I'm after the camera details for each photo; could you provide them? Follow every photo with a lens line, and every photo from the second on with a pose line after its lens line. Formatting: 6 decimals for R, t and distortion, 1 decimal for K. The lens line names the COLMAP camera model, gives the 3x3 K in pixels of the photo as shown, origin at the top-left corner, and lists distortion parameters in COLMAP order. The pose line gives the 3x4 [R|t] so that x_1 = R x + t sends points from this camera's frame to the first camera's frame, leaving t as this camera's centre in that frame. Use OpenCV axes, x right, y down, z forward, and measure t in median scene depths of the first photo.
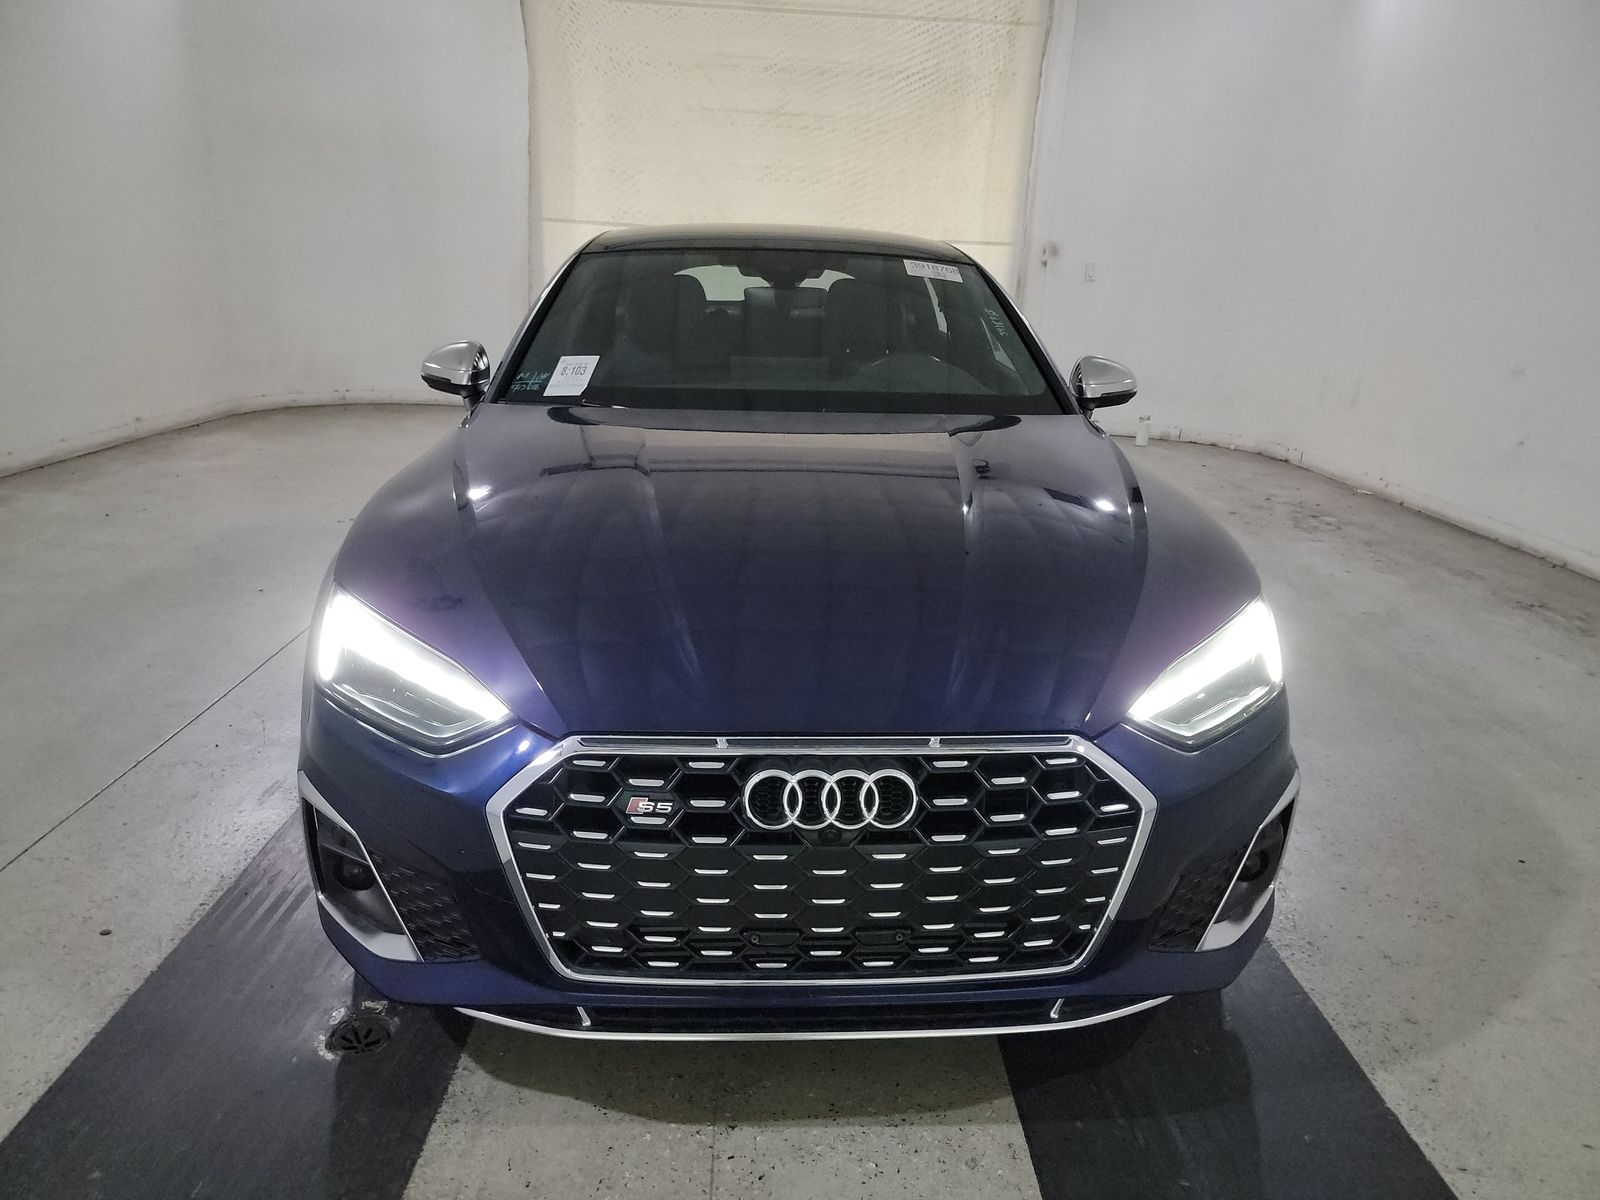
lens RADIAL K [[1087.7, 0, 798.3], [0, 1087.7, 601.7], [0, 0, 1]] dist [0.037640, -0.027835]
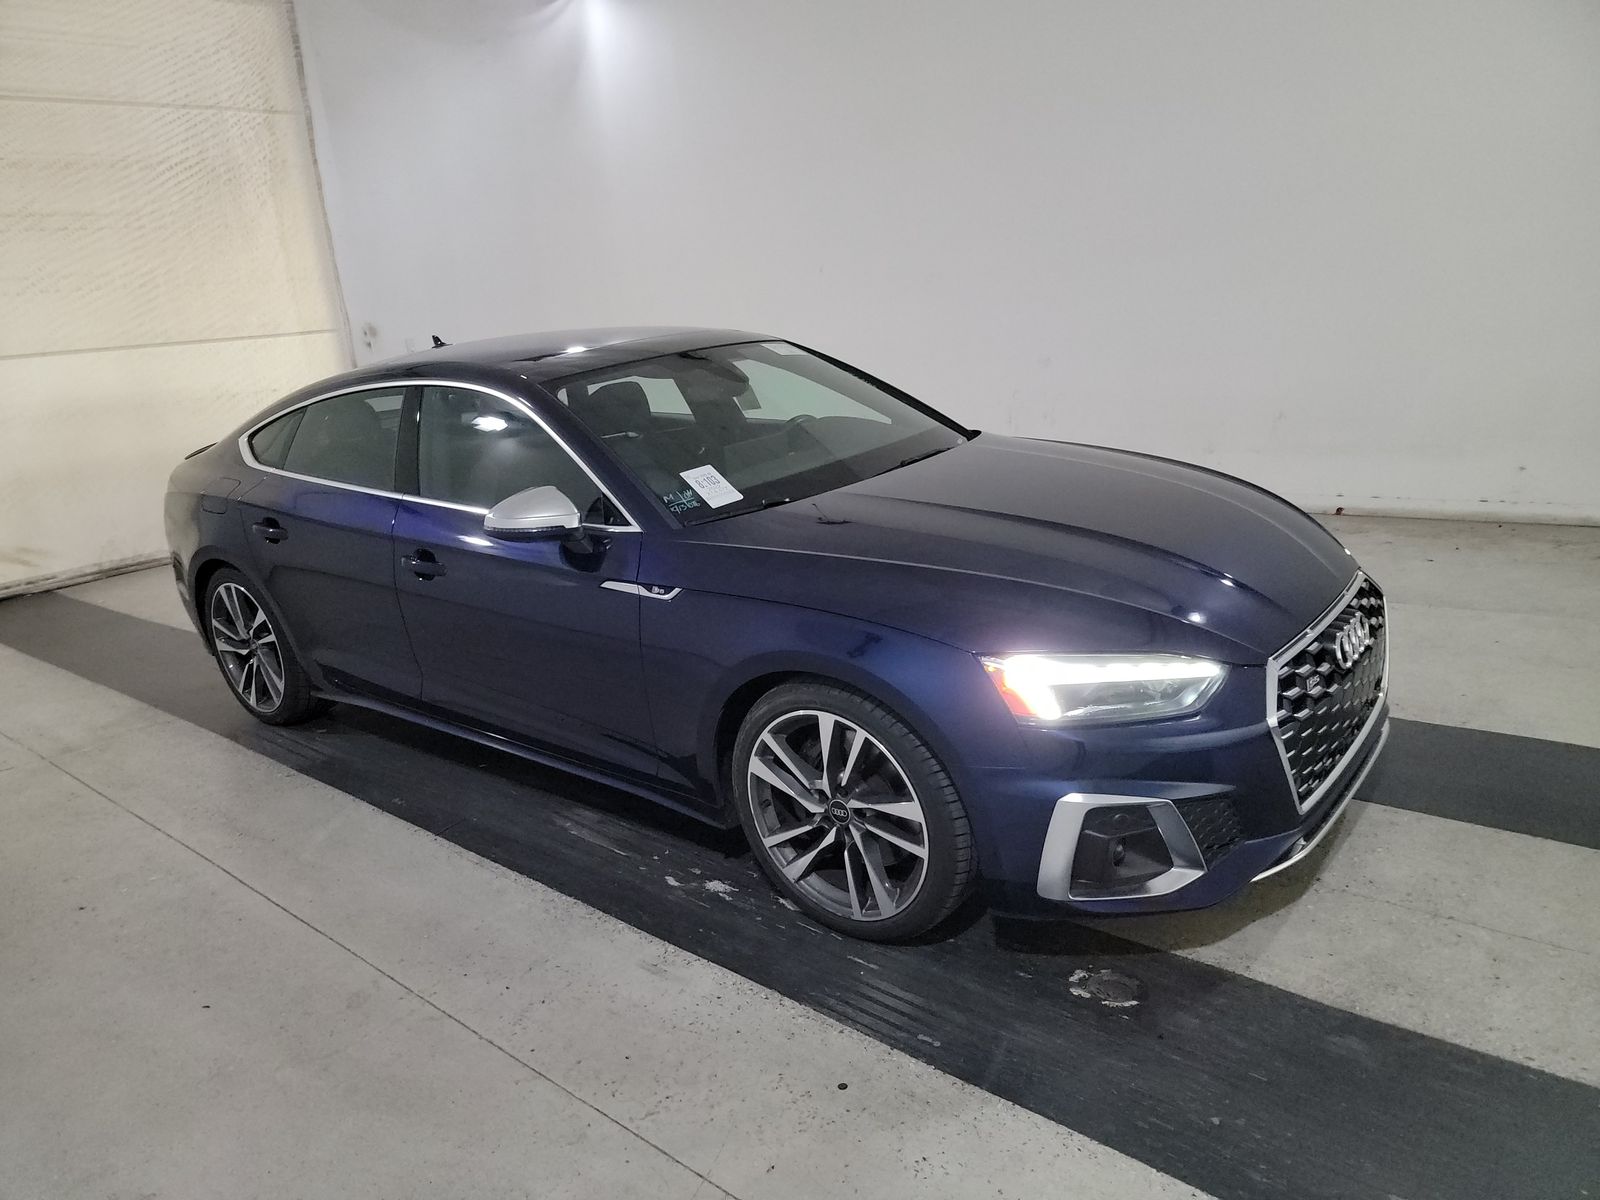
lens RADIAL K [[1087.7, 0, 800.3], [0, 1087.7, 595.1], [0, 0, 1]] dist [0.037640, -0.027835]
pose [[0.677429, -0.294651, 0.673996, -0.266496], [0.329369, 0.940786, 0.080237, -0.047896], [-0.657728, 0.167639, 0.734364, 0.048654]]
